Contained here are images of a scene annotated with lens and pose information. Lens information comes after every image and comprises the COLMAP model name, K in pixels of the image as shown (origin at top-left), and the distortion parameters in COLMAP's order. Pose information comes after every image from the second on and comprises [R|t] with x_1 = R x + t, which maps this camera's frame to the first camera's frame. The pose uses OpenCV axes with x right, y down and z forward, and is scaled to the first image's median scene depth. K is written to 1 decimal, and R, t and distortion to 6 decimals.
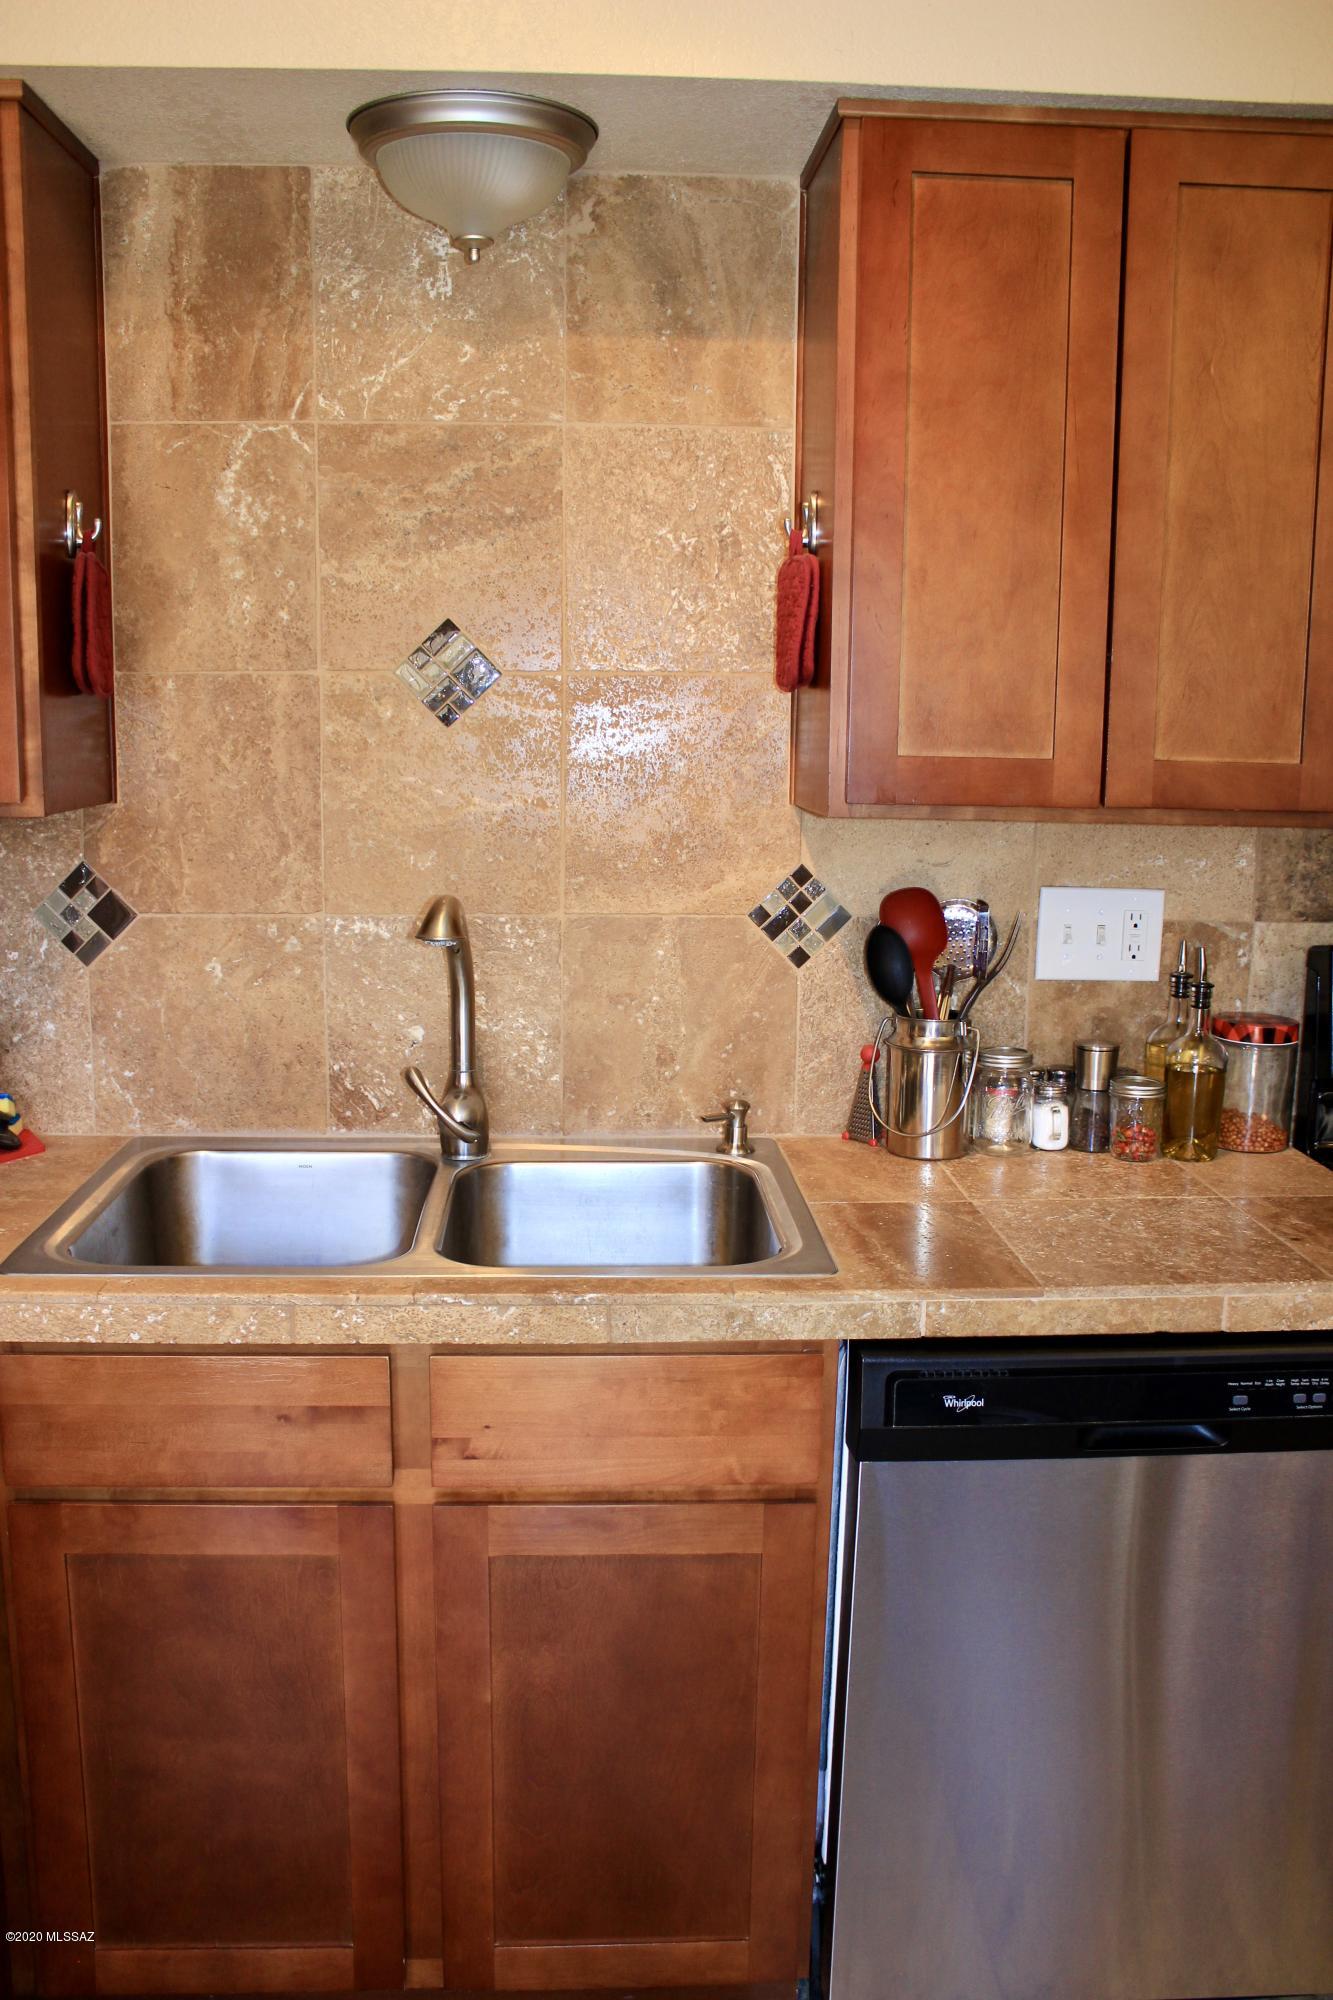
lens RADIAL K [[1677.1, 0, 665.2], [0, 1677.1, 1025.2], [0, 0, 1]] dist [-0.167818, 0.150636]
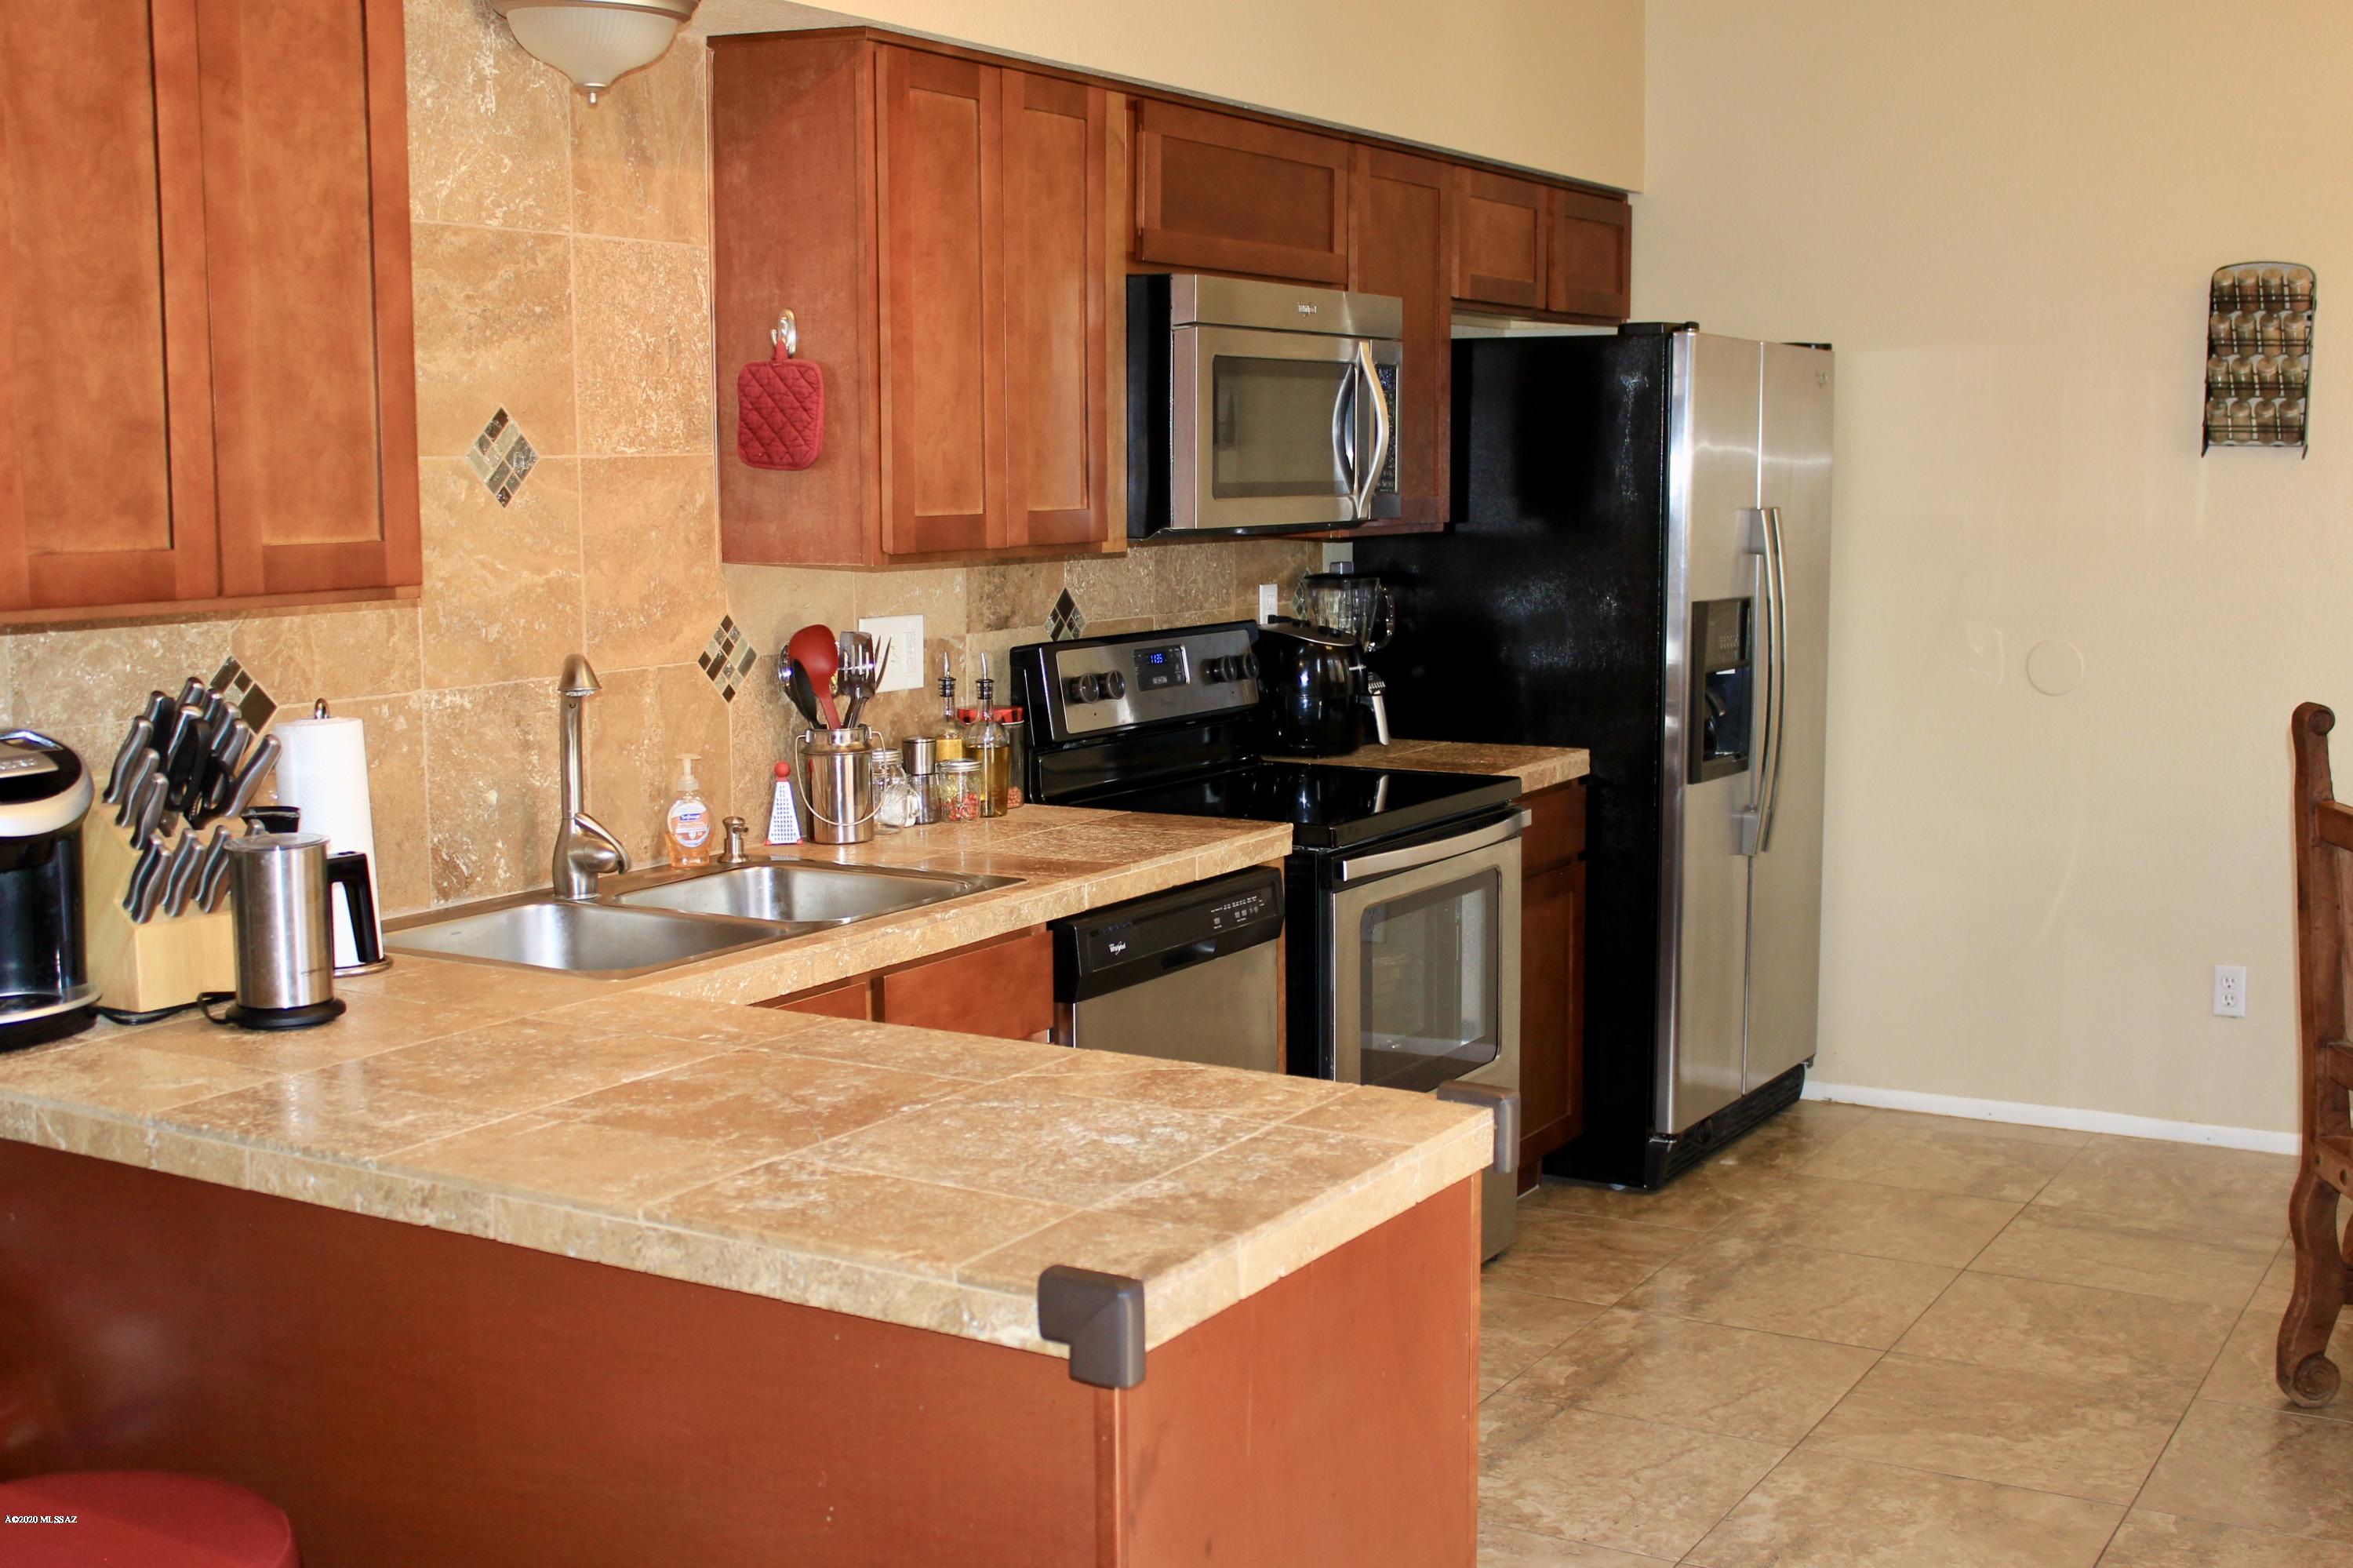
lens RADIAL K [[2598.8, 0, 1231.6], [0, 2598.8, 794.5], [0, 0, 1]] dist [-0.123292, 0.175968]
pose [[0.550441, -0.122325, 0.825864, -1.302906], [0.164706, 0.985677, 0.036219, 0.022366], [-0.818466, 0.116089, 0.562705, -0.311679]]
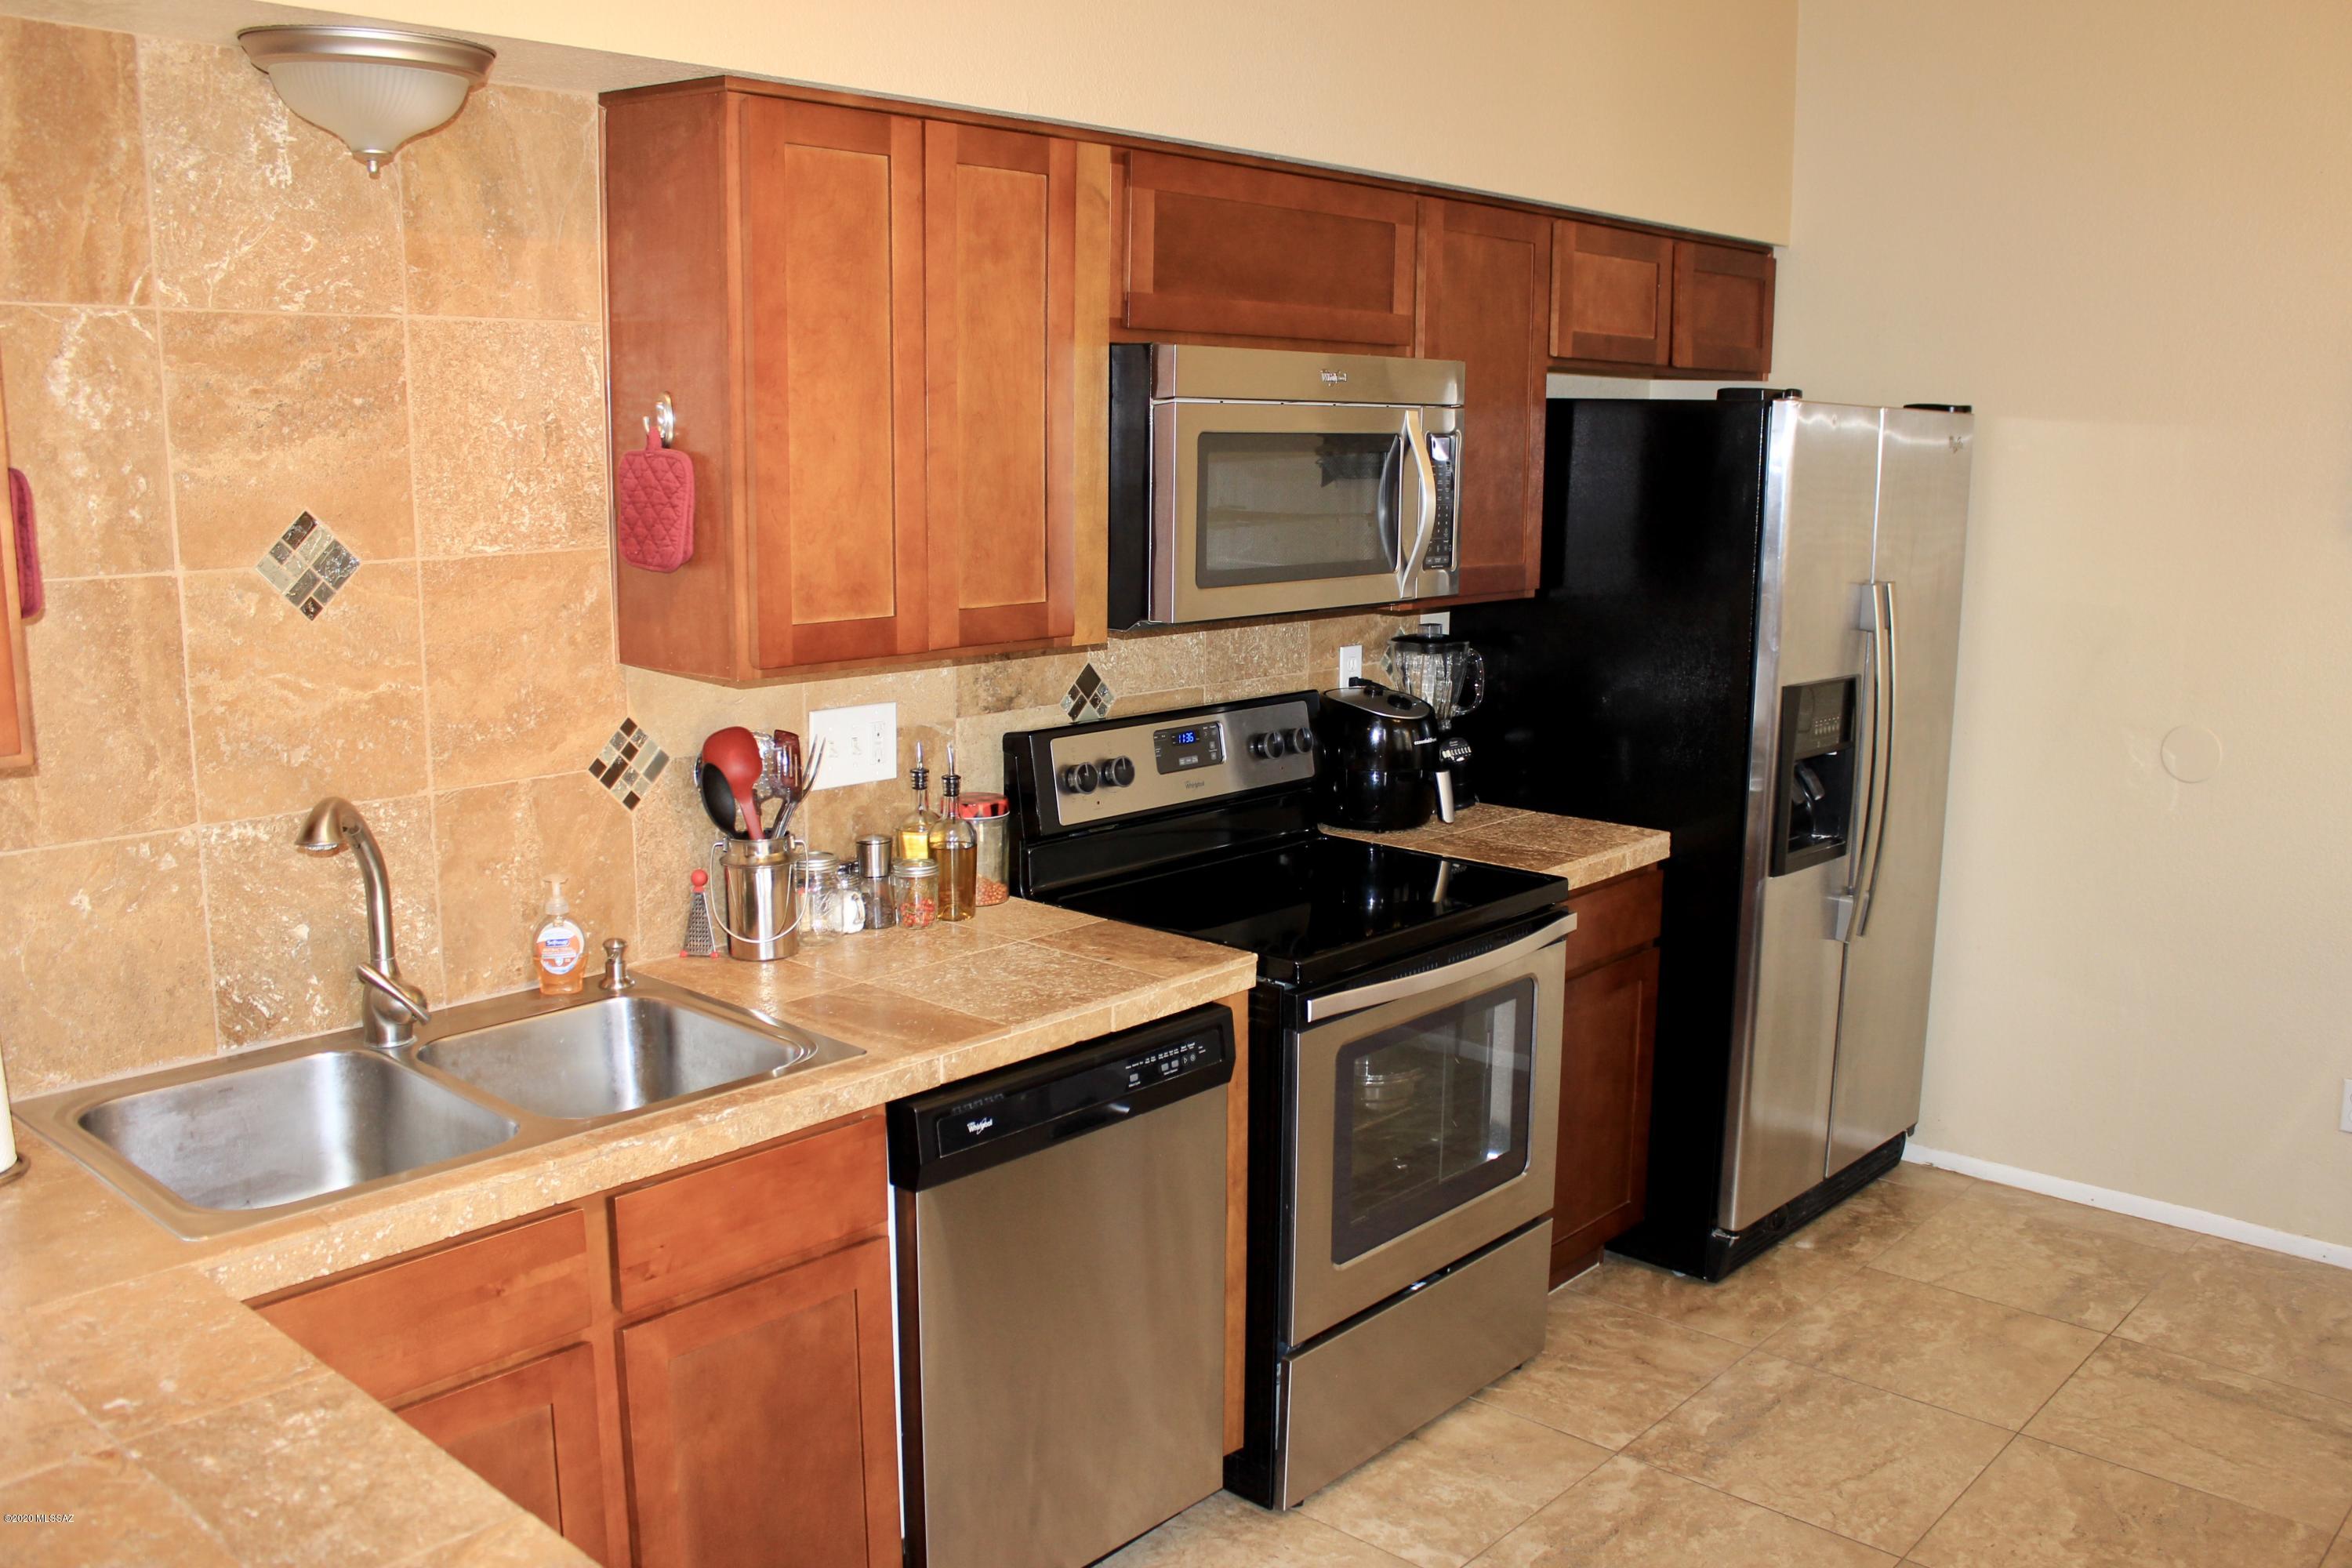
lens RADIAL K [[1972.3, 0, 1211.7], [0, 1972.3, 792.8], [0, 0, 1]] dist [-0.167818, 0.150636]
pose [[0.704093, -0.135757, 0.697010, -0.574098], [0.129545, 0.989640, 0.061892, -0.080336], [-0.698192, 0.046716, 0.714385, -0.186445]]
